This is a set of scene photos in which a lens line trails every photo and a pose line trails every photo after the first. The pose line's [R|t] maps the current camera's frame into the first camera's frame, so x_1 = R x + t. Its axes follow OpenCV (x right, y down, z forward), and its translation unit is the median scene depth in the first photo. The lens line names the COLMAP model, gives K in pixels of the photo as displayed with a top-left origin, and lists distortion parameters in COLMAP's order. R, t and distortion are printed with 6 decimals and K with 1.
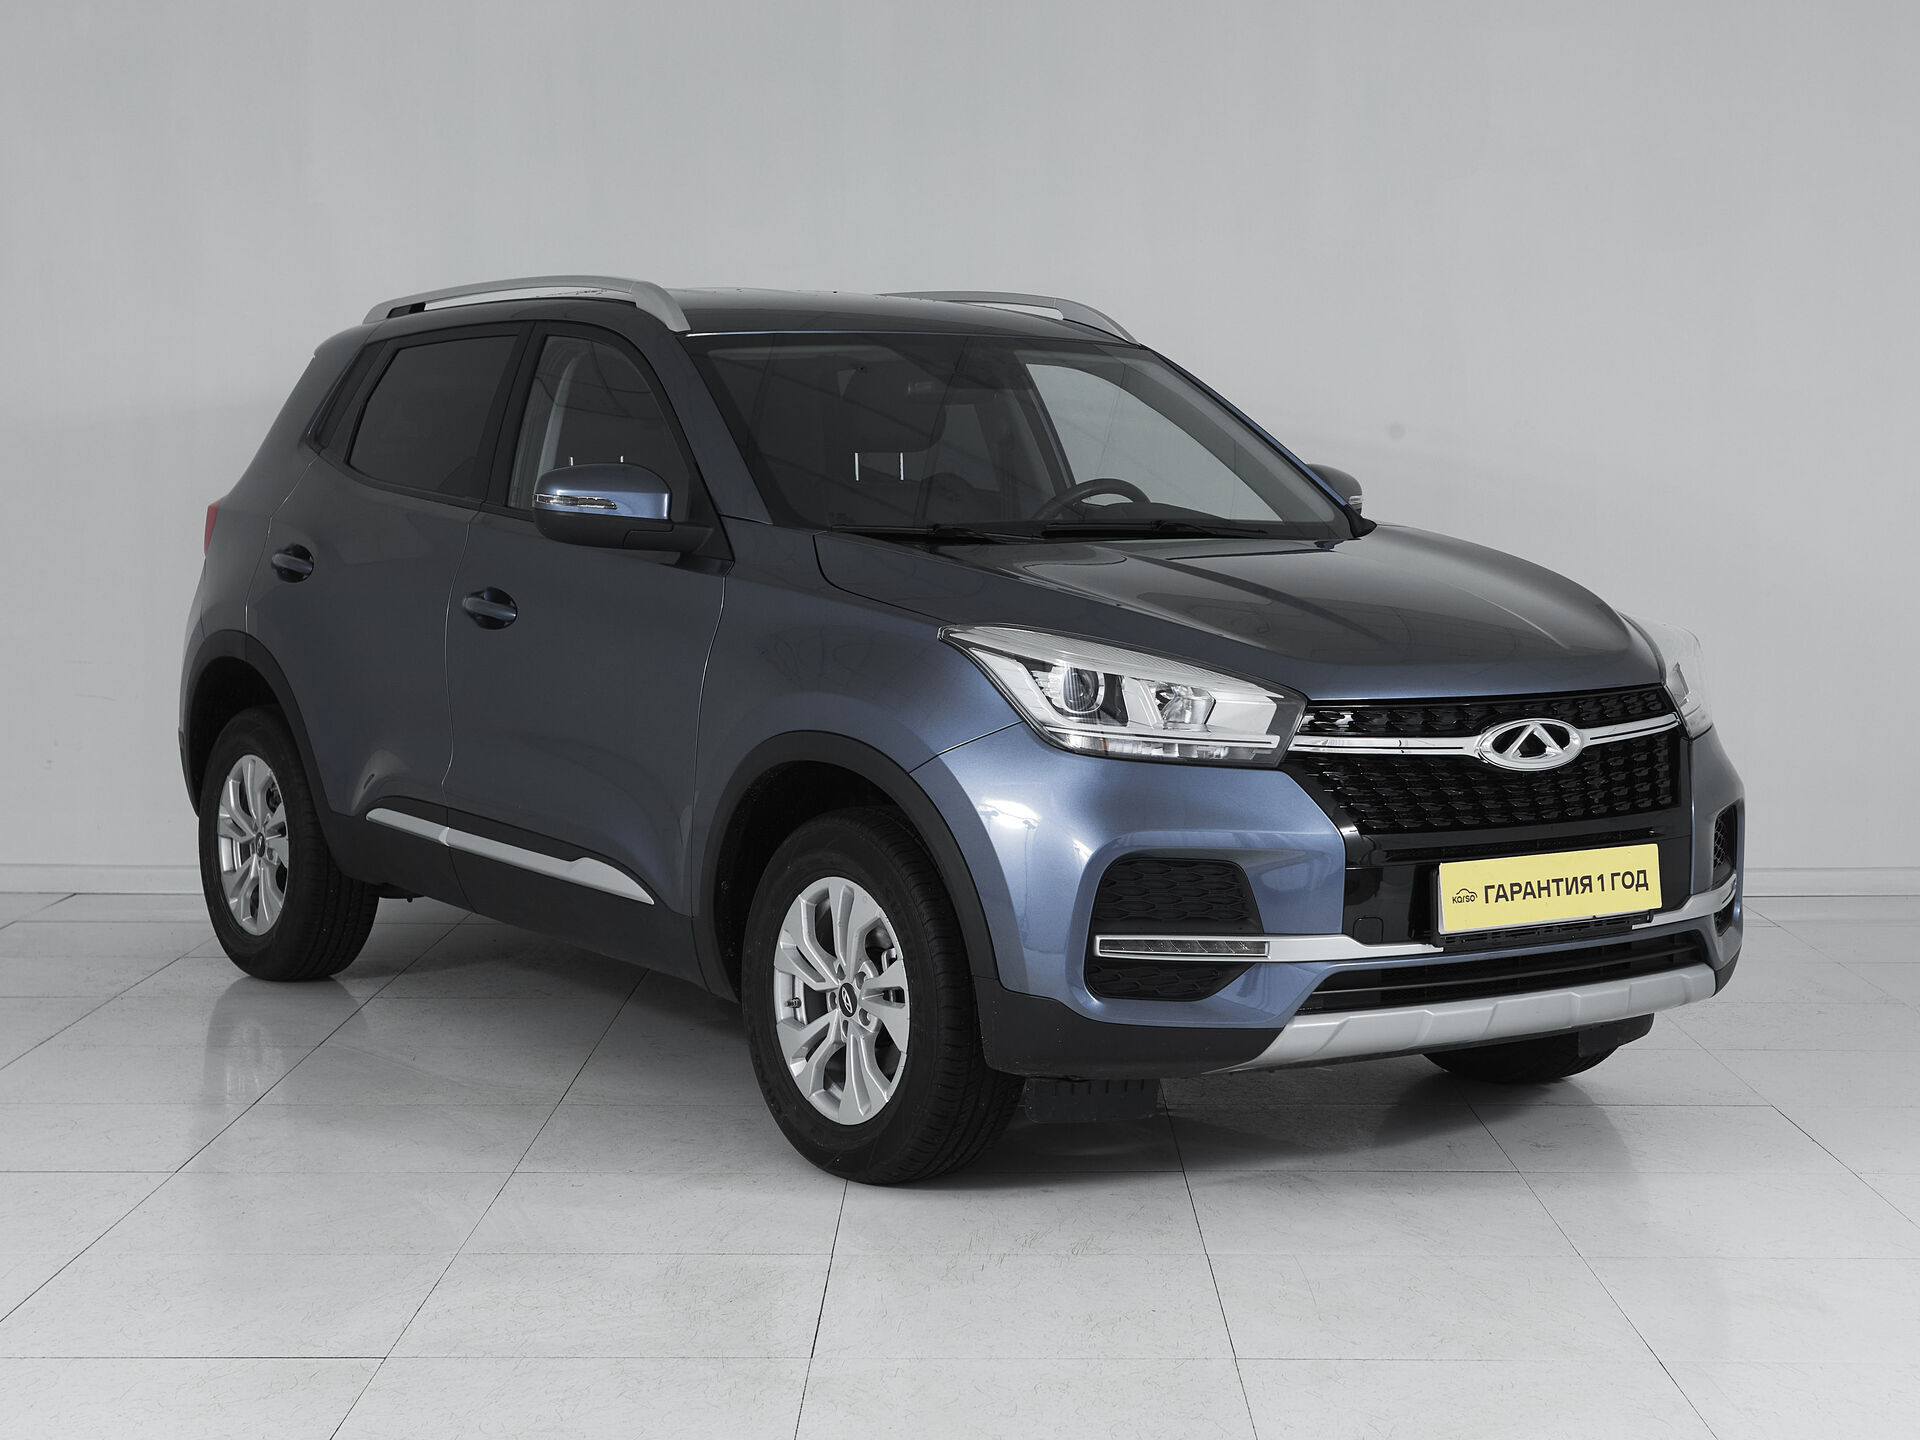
lens RADIAL K [[3044.8, 0, 953.8], [0, 3044.8, 713.8], [0, 0, 1]] dist [0.015075, 0.000000]
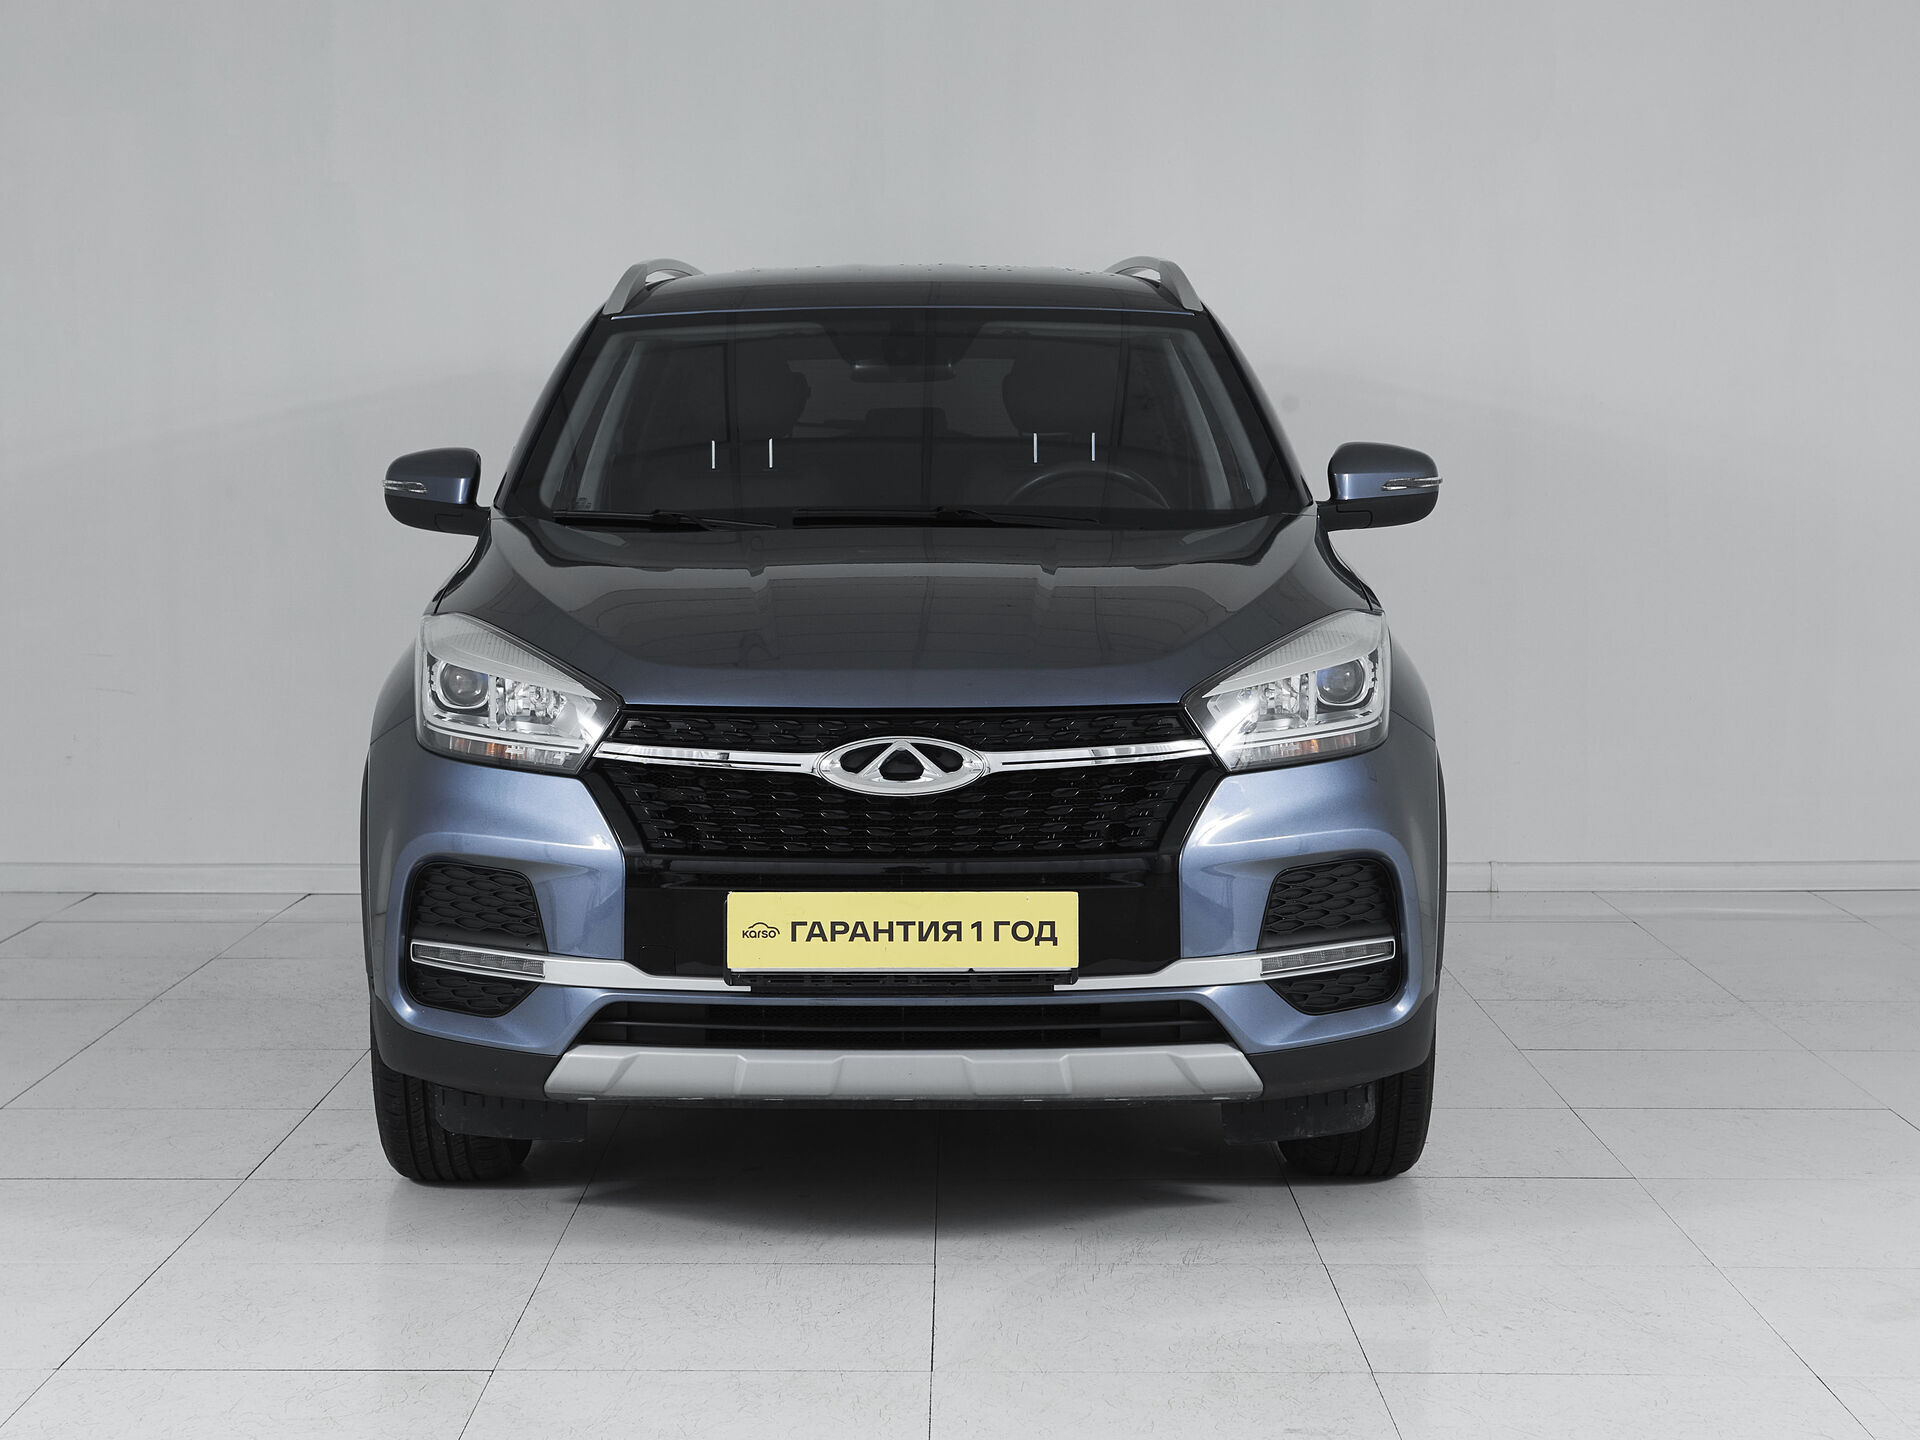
lens RADIAL K [[3044.8, 0, 952.1], [0, 3044.8, 722.4], [0, 0, 1]] dist [0.015075, 0.000000]
pose [[0.833658, 0.043004, -0.550604, 0.684076], [-0.039519, 0.999053, 0.018194, -0.018719], [0.550865, 0.006592, 0.834568, 0.284625]]
